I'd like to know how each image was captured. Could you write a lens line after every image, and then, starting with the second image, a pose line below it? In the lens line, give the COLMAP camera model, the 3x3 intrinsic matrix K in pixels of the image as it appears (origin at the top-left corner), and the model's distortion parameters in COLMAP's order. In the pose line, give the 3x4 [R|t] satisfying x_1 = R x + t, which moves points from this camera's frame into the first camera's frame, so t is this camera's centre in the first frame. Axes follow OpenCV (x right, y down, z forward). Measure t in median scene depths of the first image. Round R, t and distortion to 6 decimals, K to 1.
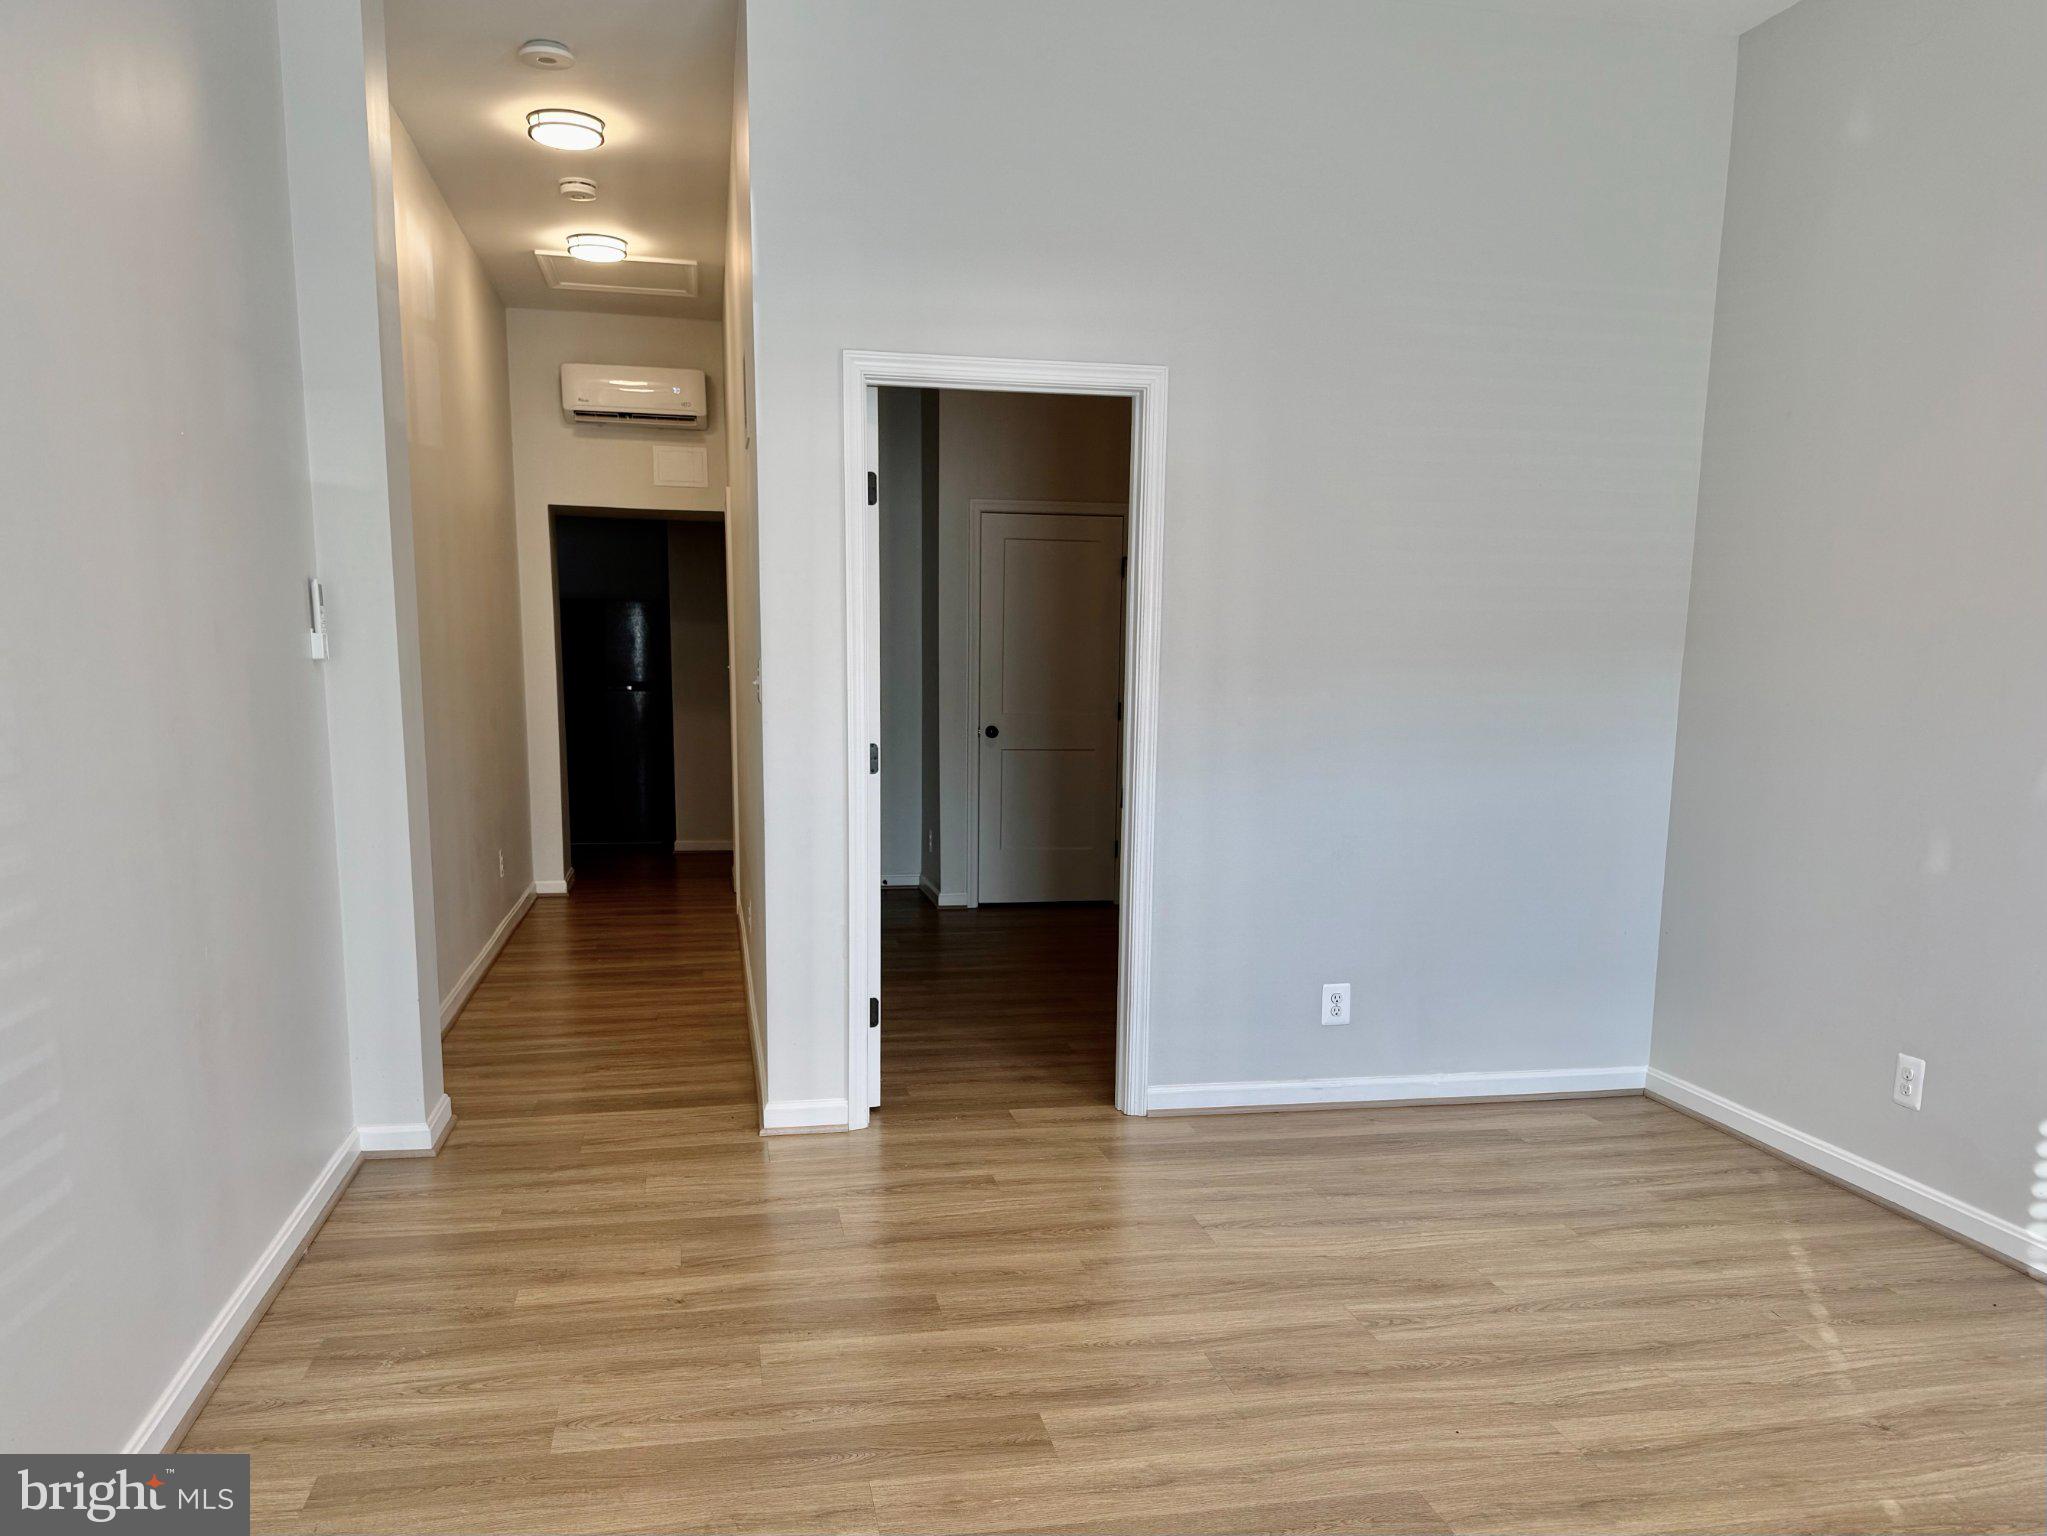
lens RADIAL K [[1587.0, 0, 1016.9], [0, 1587.0, 789.9], [0, 0, 1]] dist [0.039426, -0.046003]
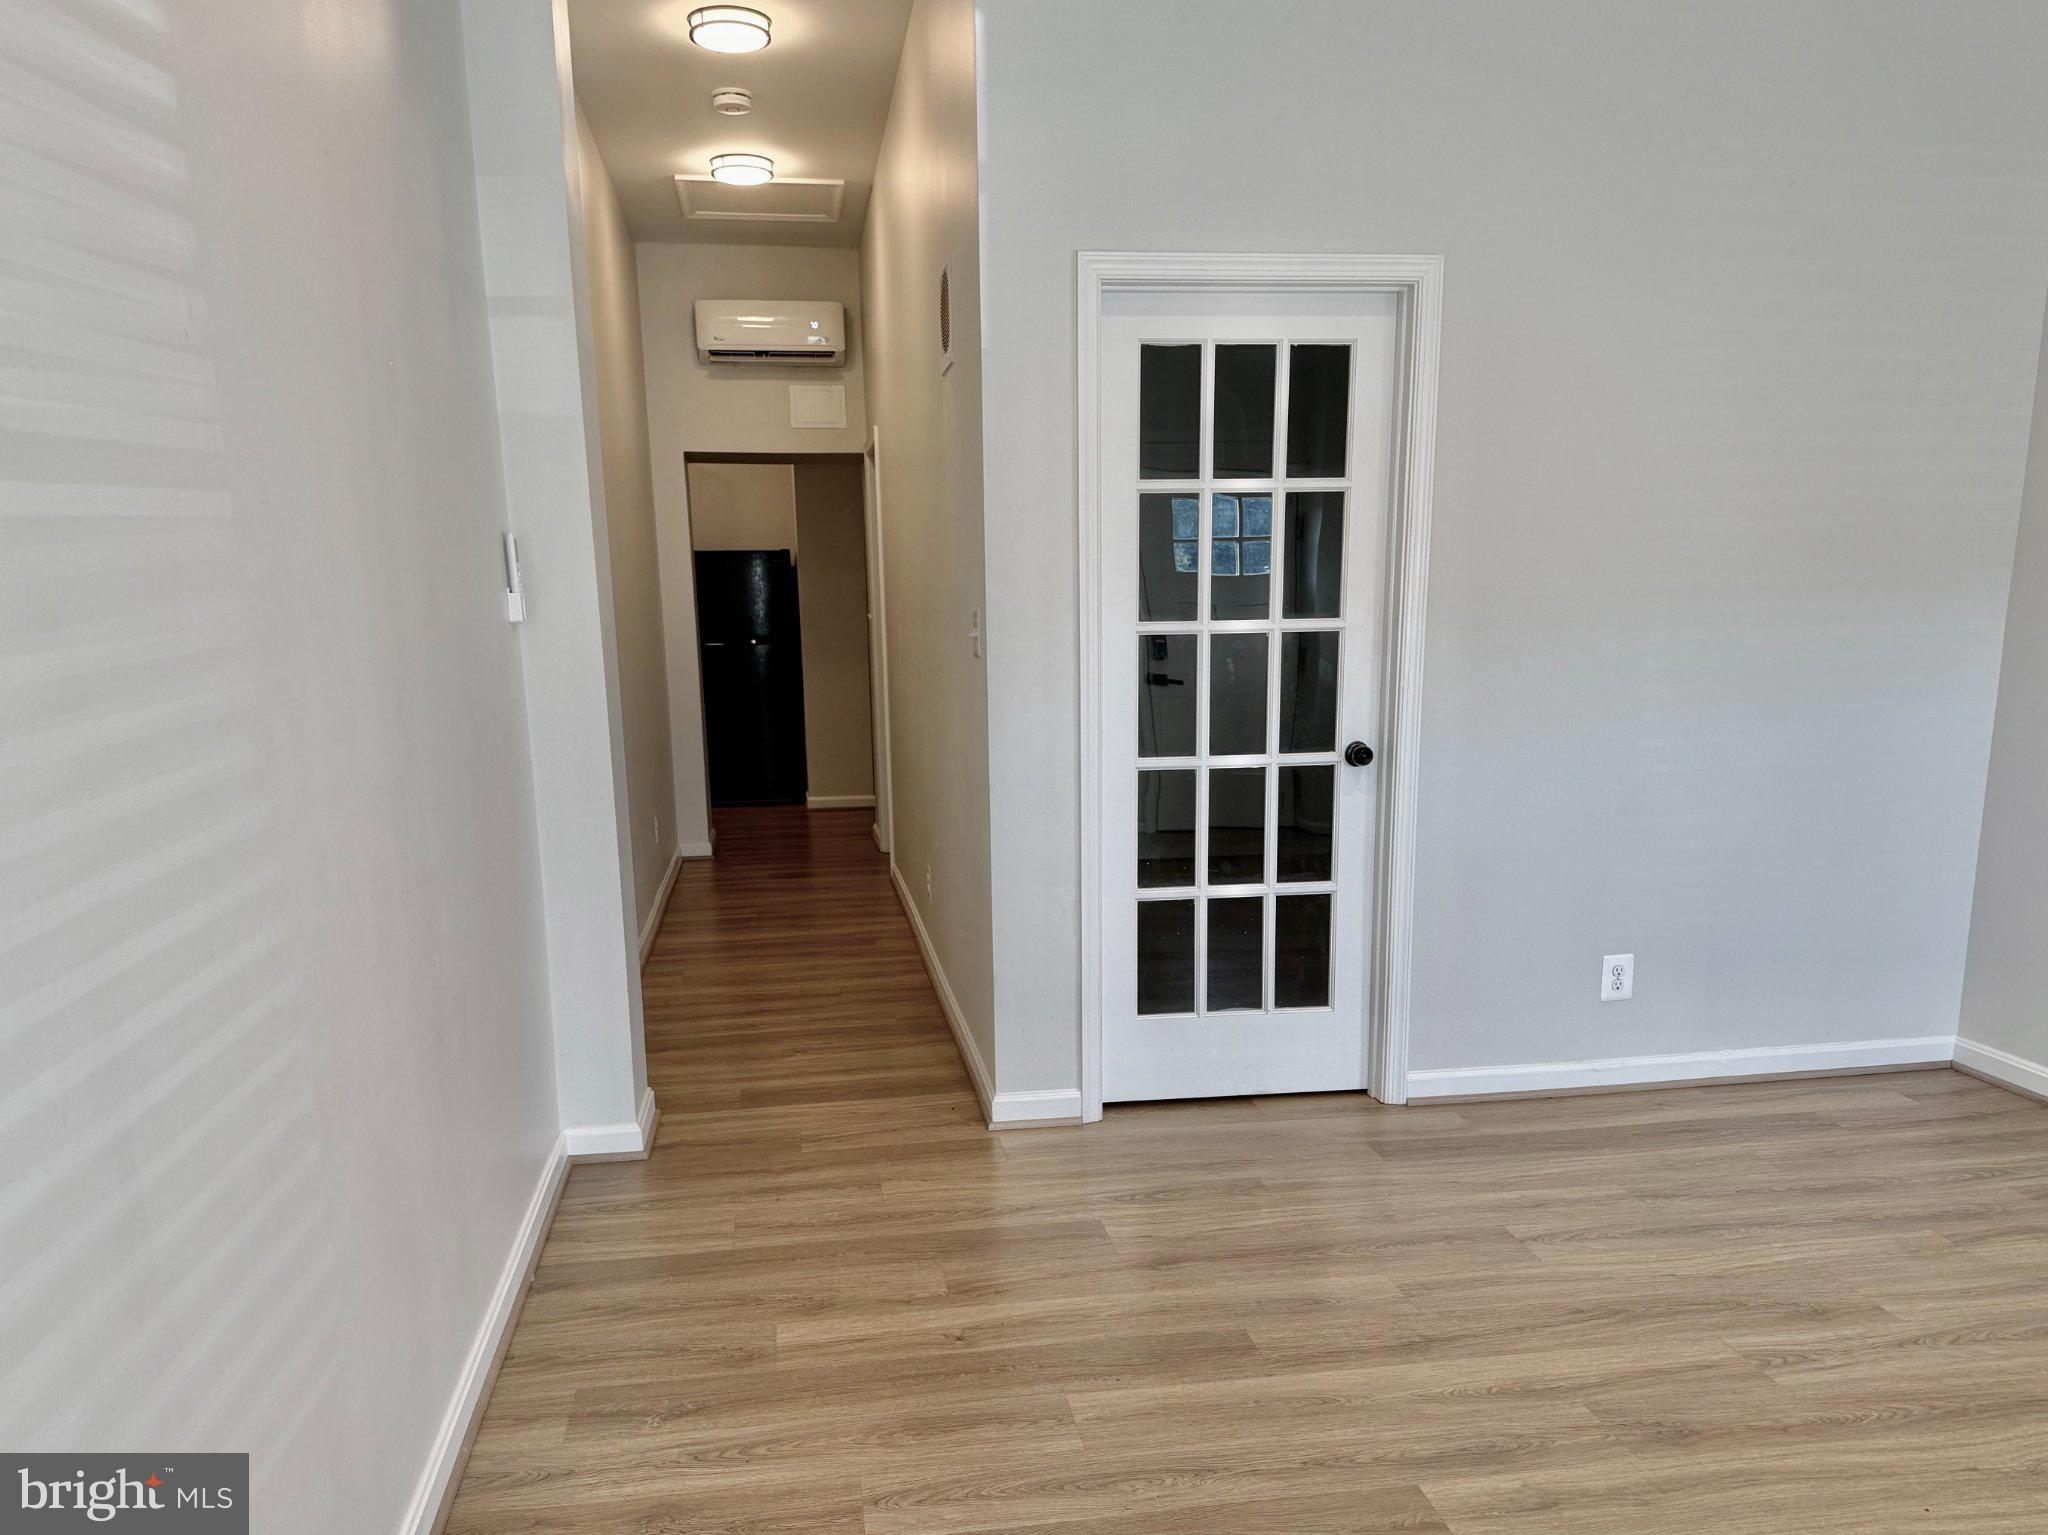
lens RADIAL K [[1587.7, 0, 1039.6], [0, 1587.7, 801.0], [0, 0, 1]] dist [0.039426, -0.046003]
pose [[0.998868, -0.021014, -0.042680, -0.101442], [0.022824, 0.998841, 0.042370, -0.012071], [0.041740, -0.043296, 0.998190, 0.106498]]
